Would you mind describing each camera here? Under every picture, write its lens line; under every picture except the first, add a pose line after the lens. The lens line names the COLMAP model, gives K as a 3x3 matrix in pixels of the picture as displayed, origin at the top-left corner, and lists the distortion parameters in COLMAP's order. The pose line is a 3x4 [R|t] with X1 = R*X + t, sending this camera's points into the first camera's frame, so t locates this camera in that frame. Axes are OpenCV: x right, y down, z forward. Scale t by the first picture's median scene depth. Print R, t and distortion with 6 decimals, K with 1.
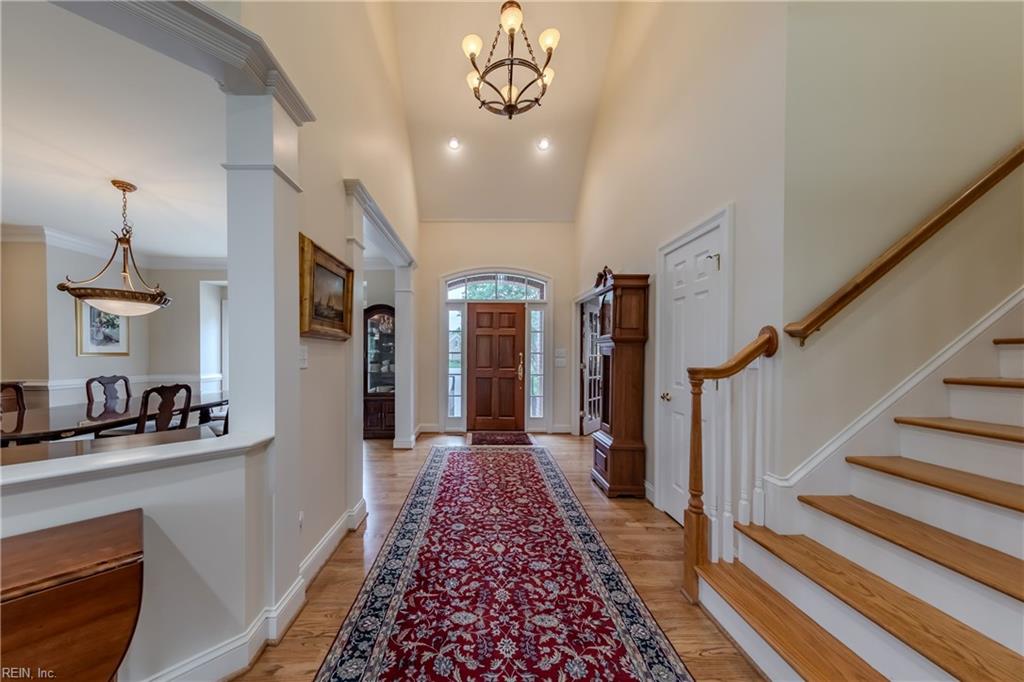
lens RADIAL K [[323.8, 0, 478.9], [0, 323.8, 356.1], [0, 0, 1]] dist [0.002795, -0.000558]
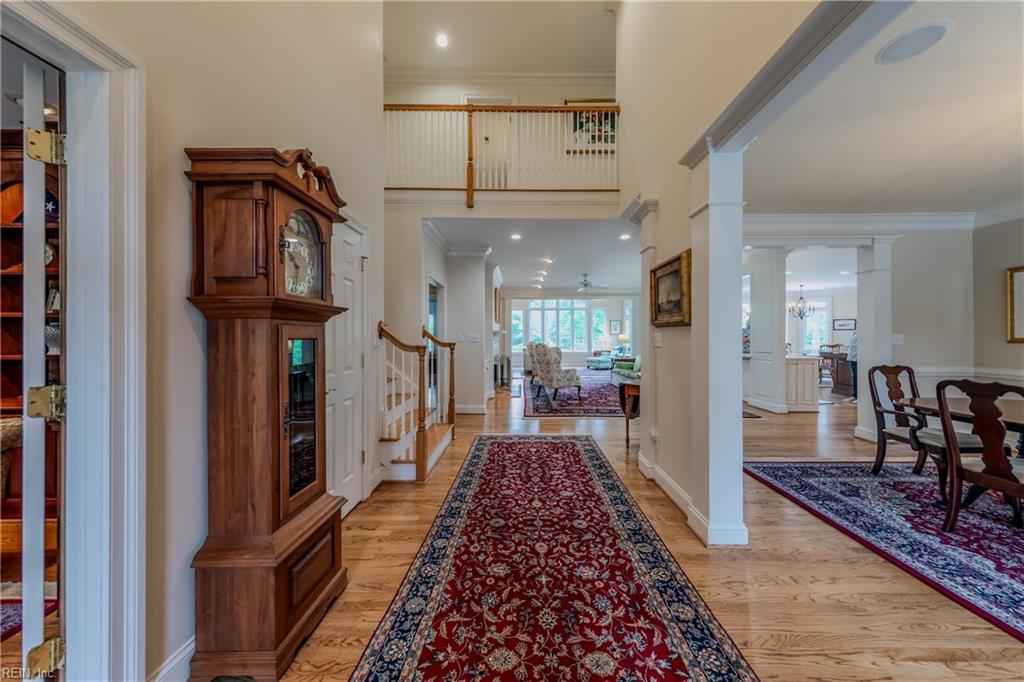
lens RADIAL K [[323.8, 0, 514.4], [0, 323.8, 336.4], [0, 0, 1]] dist [0.002795, -0.000558]
pose [[-0.999729, -0.007803, 0.021917, 0.120145], [-0.007646, 0.999945, 0.007228, -0.021232], [-0.021972, 0.007058, -0.999734, 2.133140]]
